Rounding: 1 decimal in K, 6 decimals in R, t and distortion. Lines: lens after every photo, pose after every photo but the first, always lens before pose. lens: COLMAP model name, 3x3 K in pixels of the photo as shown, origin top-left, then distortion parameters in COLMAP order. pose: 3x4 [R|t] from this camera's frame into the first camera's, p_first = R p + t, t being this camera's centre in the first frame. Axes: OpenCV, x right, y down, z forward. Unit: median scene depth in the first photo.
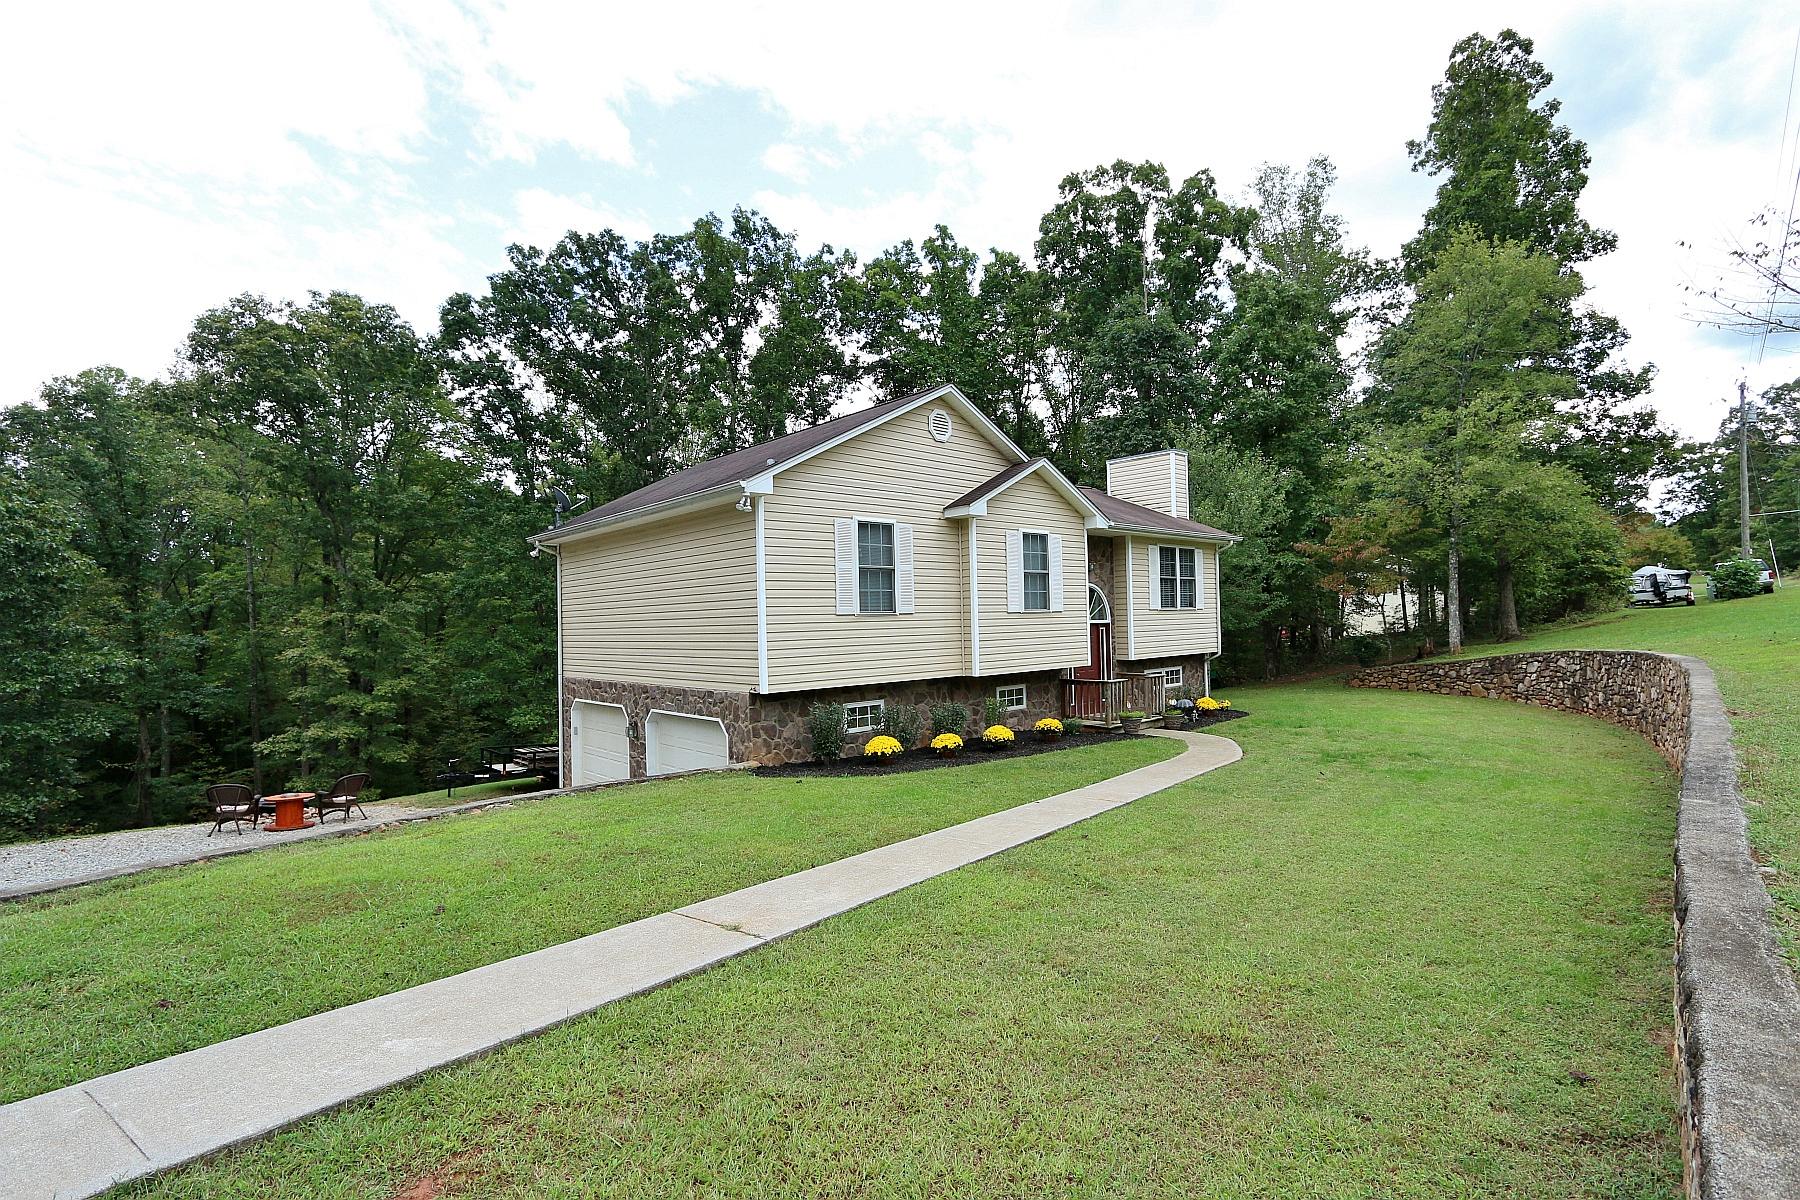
lens RADIAL K [[826.2, 0, 895.8], [0, 826.2, 601.1], [0, 0, 1]] dist [-0.019193, 0.003585]
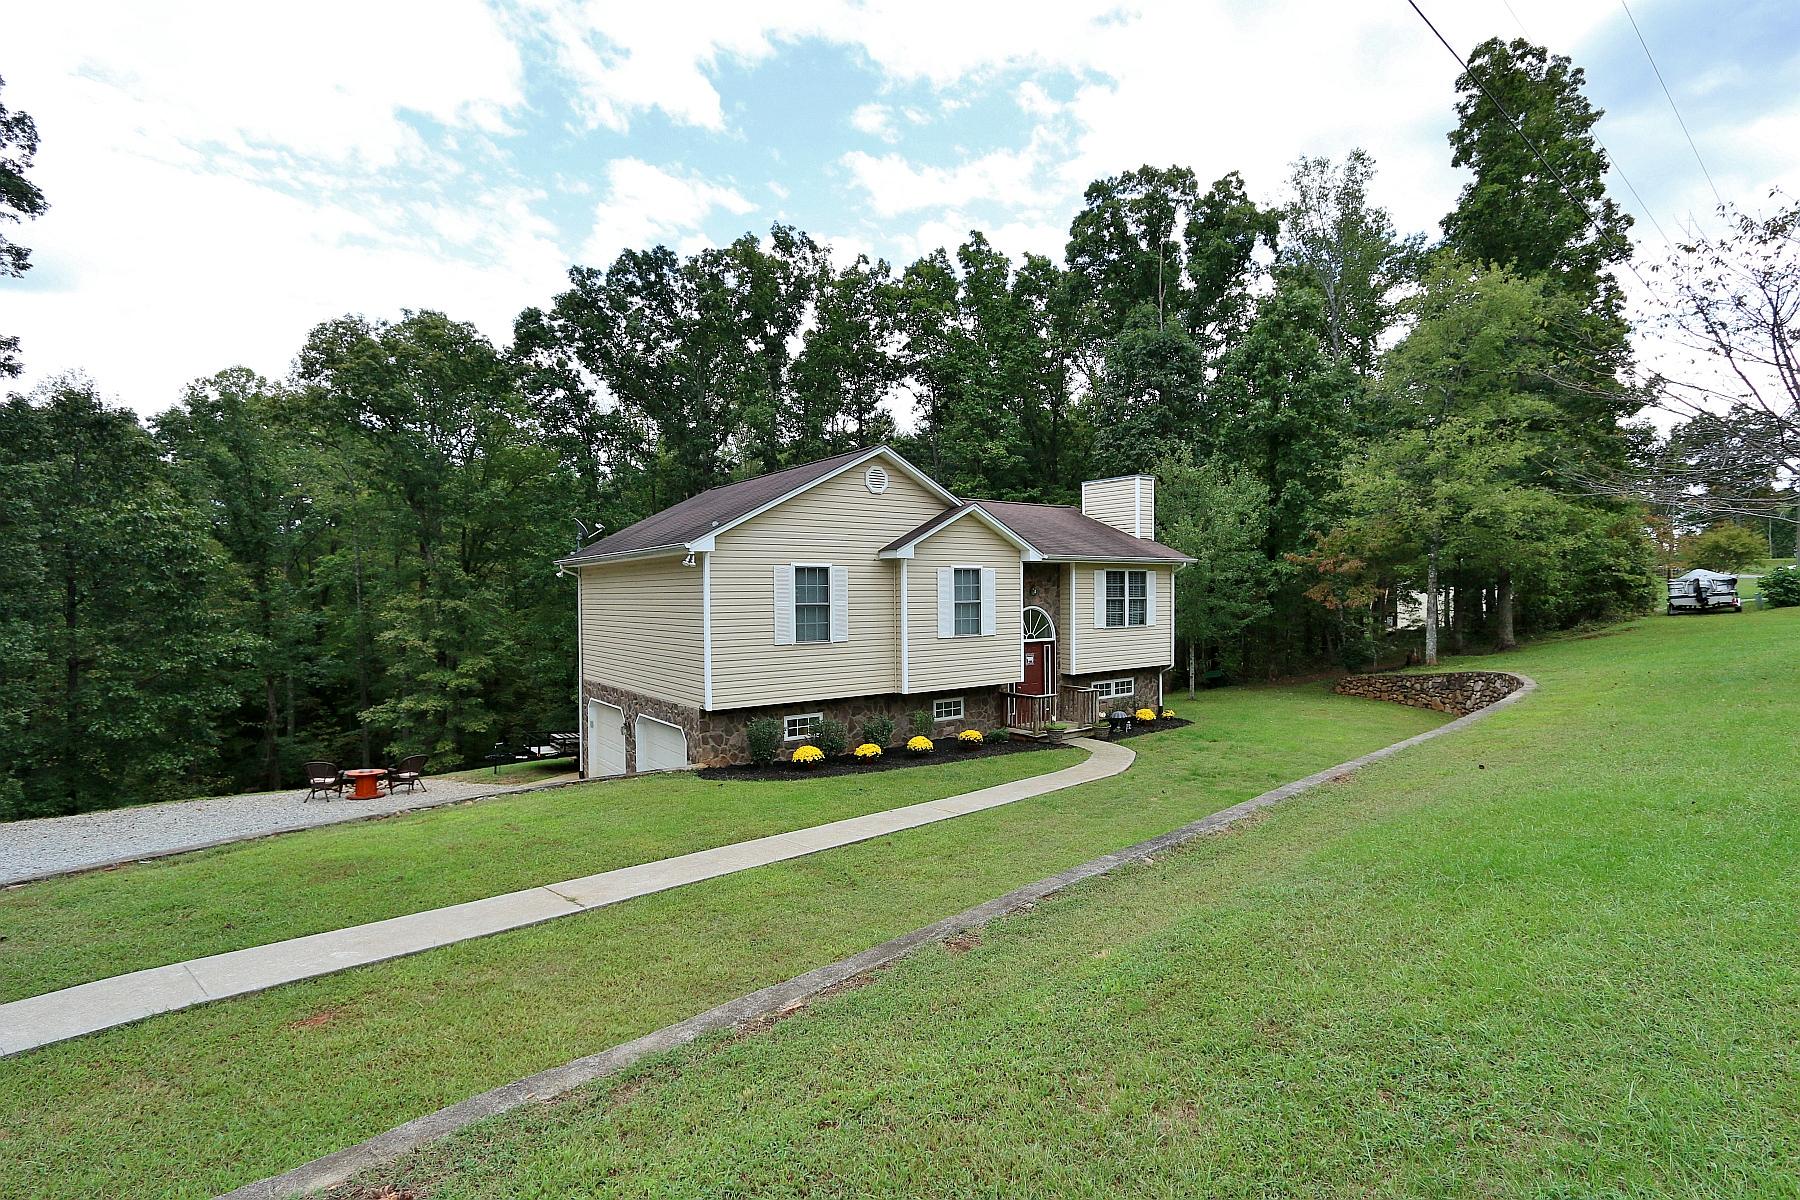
lens RADIAL K [[826.2, 0, 895.1], [0, 826.2, 601.5], [0, 0, 1]] dist [-0.019193, 0.003585]
pose [[0.994942, 0.015460, -0.099257, 0.097421], [-0.011878, 0.999260, 0.036578, -0.040933], [0.099749, -0.035214, 0.994389, -0.082999]]
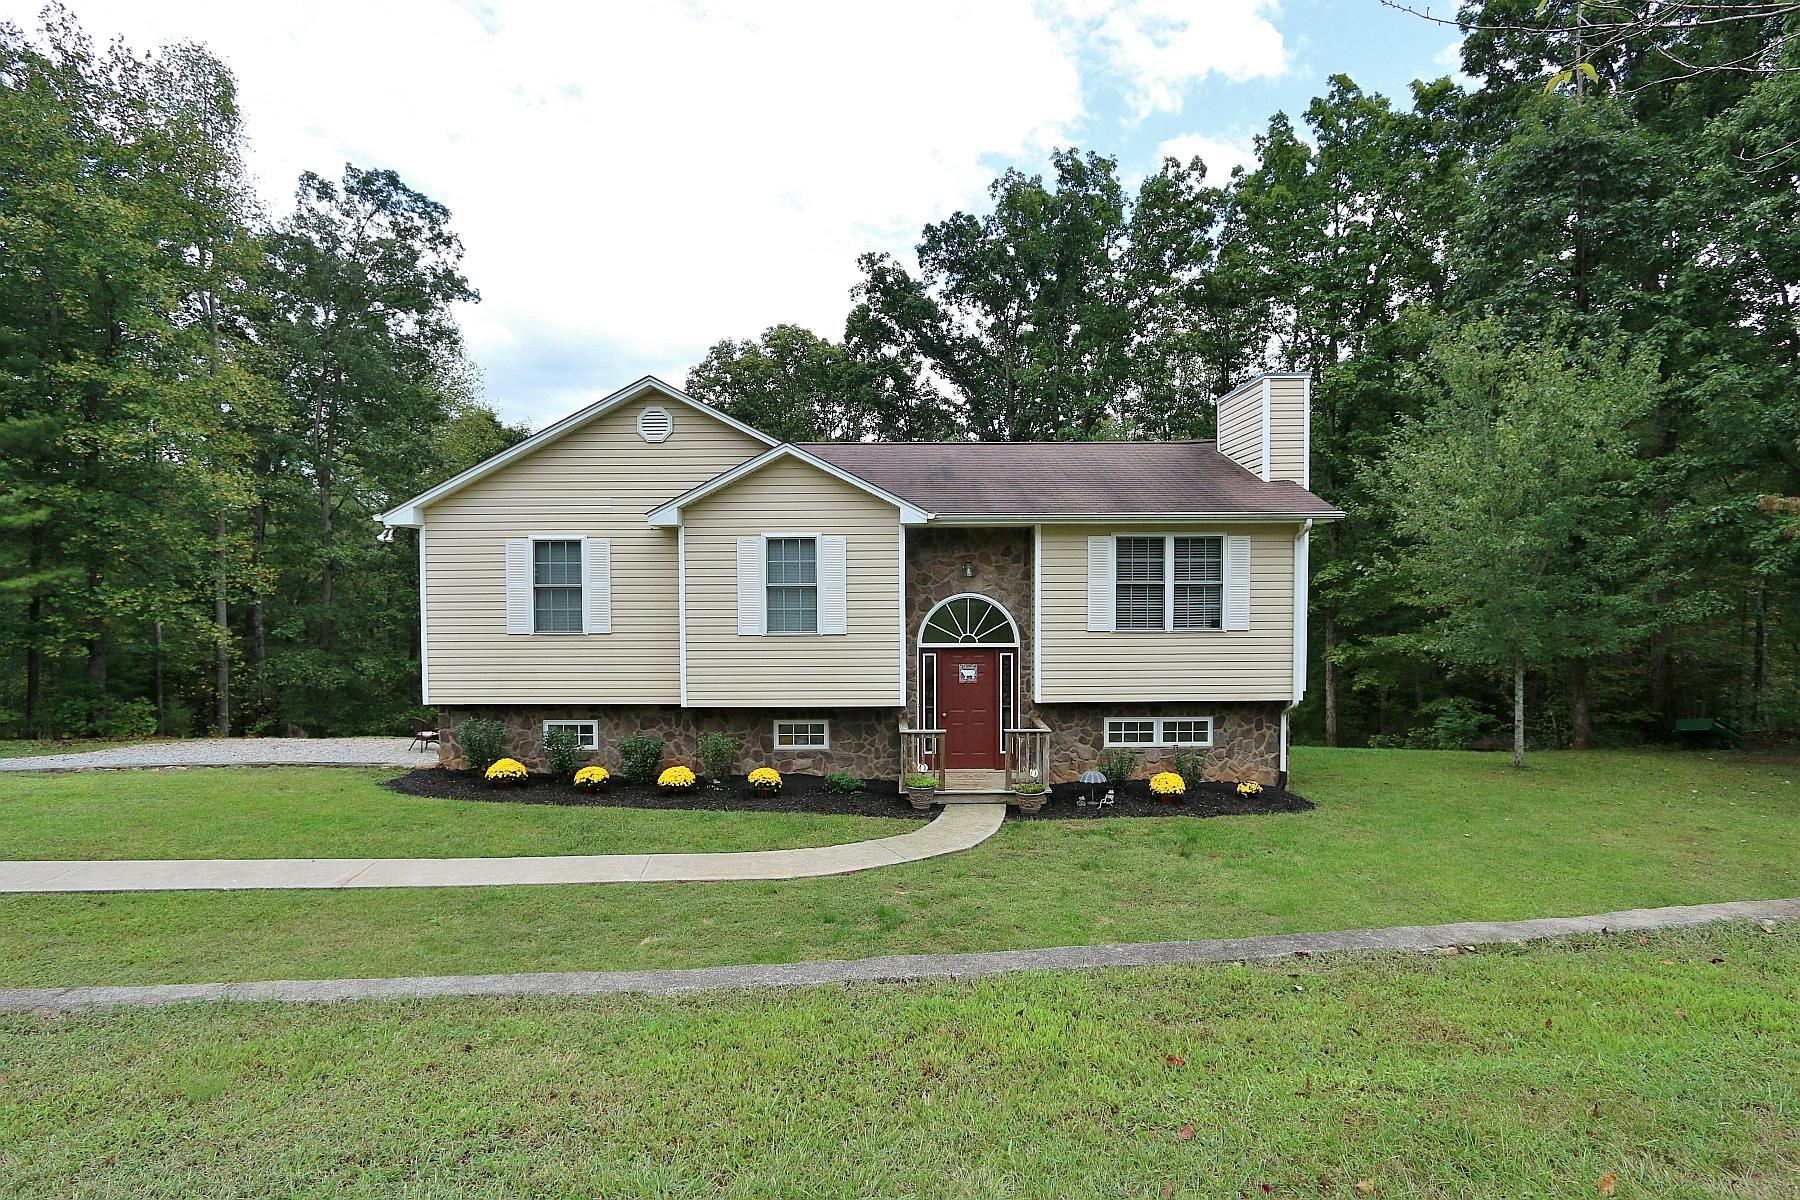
lens RADIAL K [[848.5, 0, 909.9], [0, 848.5, 596.6], [0, 0, 1]] dist [-0.014289, -0.000194]
pose [[0.735742, 0.024492, -0.676819, 0.434697], [0.003968, 0.999173, 0.040470, -0.030429], [0.677250, -0.032462, 0.735037, 0.247231]]
